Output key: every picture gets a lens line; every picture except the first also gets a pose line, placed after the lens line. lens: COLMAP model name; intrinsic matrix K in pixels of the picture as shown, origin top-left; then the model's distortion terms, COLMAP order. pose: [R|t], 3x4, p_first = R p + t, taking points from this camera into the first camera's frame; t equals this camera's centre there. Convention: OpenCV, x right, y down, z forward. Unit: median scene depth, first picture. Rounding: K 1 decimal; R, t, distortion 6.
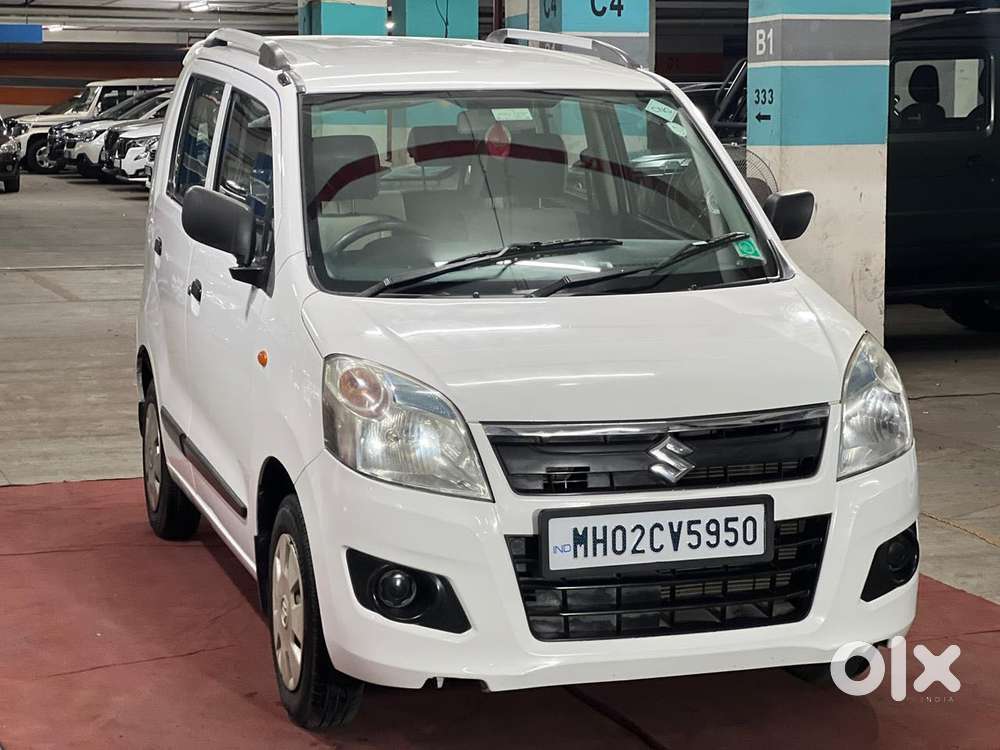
lens RADIAL K [[2274.8, 0, 517.5], [0, 2274.8, 359.3], [0, 0, 1]] dist [0.184338, 0.000000]
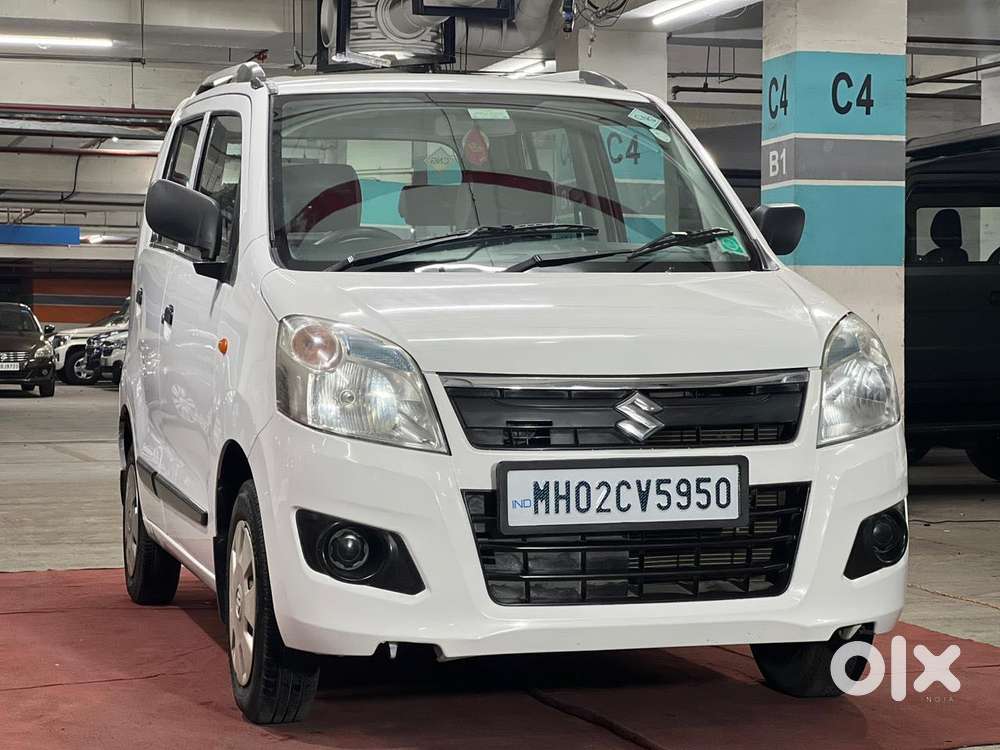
lens RADIAL K [[2274.8, 0, 502.1], [0, 2274.8, 379.1], [0, 0, 1]] dist [0.184338, 0.000000]
pose [[0.999622, 0.001820, -0.027422, 0.036226], [-0.004624, 0.994717, -0.102553, 0.125600], [0.027091, 0.102642, 0.994349, 0.055117]]
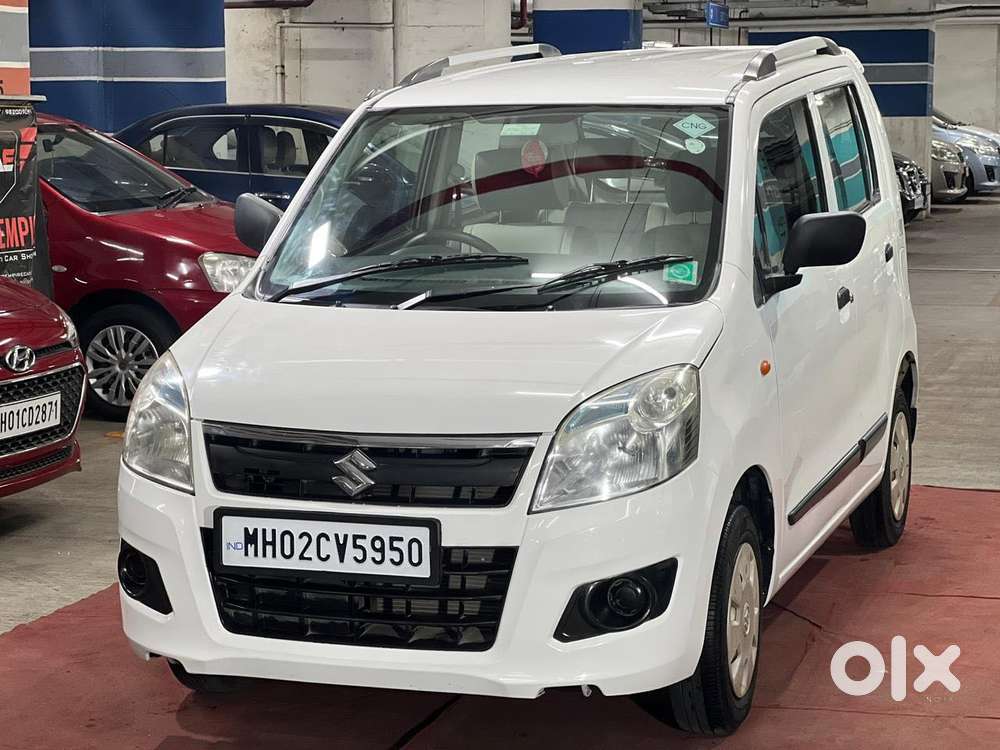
lens RADIAL K [[2274.8, 0, 498.7], [0, 2274.8, 377.8], [0, 0, 1]] dist [0.184338, 0.000000]
pose [[0.803068, 0.076586, -0.590945, 0.714668], [-0.071477, 0.996927, 0.032068, -0.035423], [0.591584, 0.016486, 0.806074, 0.219185]]
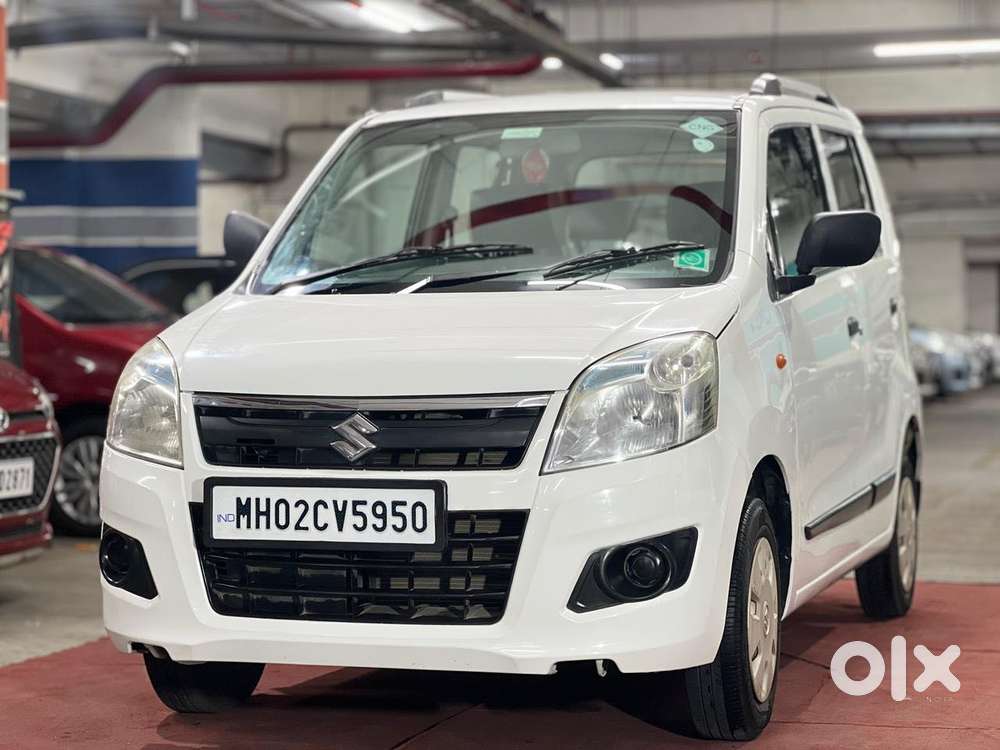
lens RADIAL K [[2274.8, 0, 491.2], [0, 2274.8, 371.4], [0, 0, 1]] dist [0.184338, 0.000000]
pose [[0.811328, 0.013182, -0.584443, 0.672139], [-0.074402, 0.993944, -0.080868, 0.089334], [0.579837, 0.109094, 0.807395, 0.257414]]
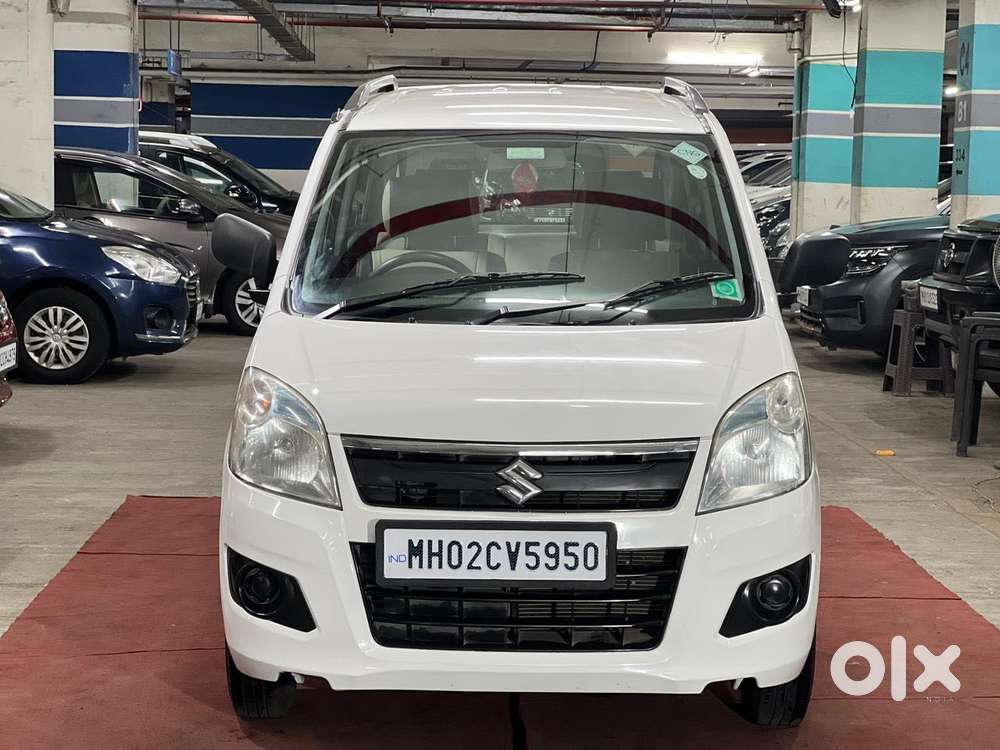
lens RADIAL K [[2274.8, 0, 497.5], [0, 2274.8, 377.0], [0, 0, 1]] dist [0.184338, 0.000000]
pose [[0.949466, 0.049328, -0.309970, 0.375270], [-0.056521, 0.998300, -0.014260, 0.011800], [0.308739, 0.031059, 0.950639, 0.014949]]
